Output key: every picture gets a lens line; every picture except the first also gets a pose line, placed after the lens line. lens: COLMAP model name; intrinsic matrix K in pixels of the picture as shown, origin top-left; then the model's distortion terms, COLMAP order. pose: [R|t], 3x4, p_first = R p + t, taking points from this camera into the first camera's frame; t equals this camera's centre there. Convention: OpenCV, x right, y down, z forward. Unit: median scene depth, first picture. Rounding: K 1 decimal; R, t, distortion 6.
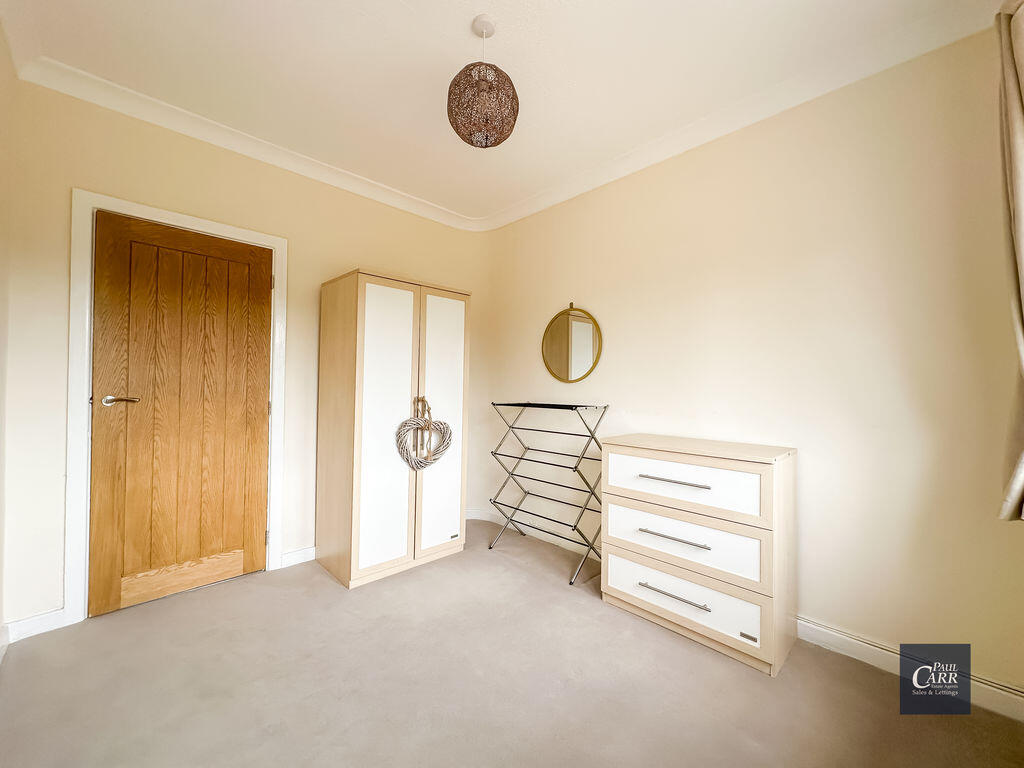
lens RADIAL K [[409.8, 0, 514.4], [0, 409.8, 383.1], [0, 0, 1]] dist [0.000428, 0.000728]
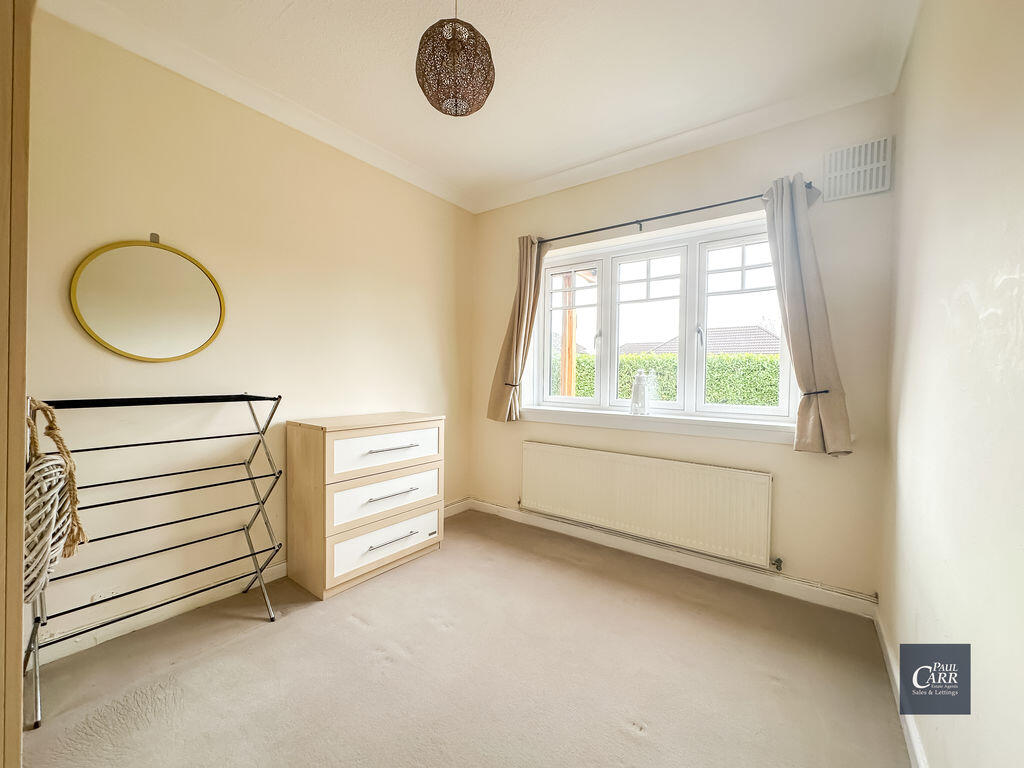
lens RADIAL K [[409.8, 0, 514.4], [0, 409.8, 383.1], [0, 0, 1]] dist [0.000428, 0.000728]
pose [[-0.160326, -0.036171, 0.986401, -0.790550], [-0.024082, 0.999174, 0.032725, -0.004683], [-0.986770, -0.018508, -0.161065, 0.766083]]
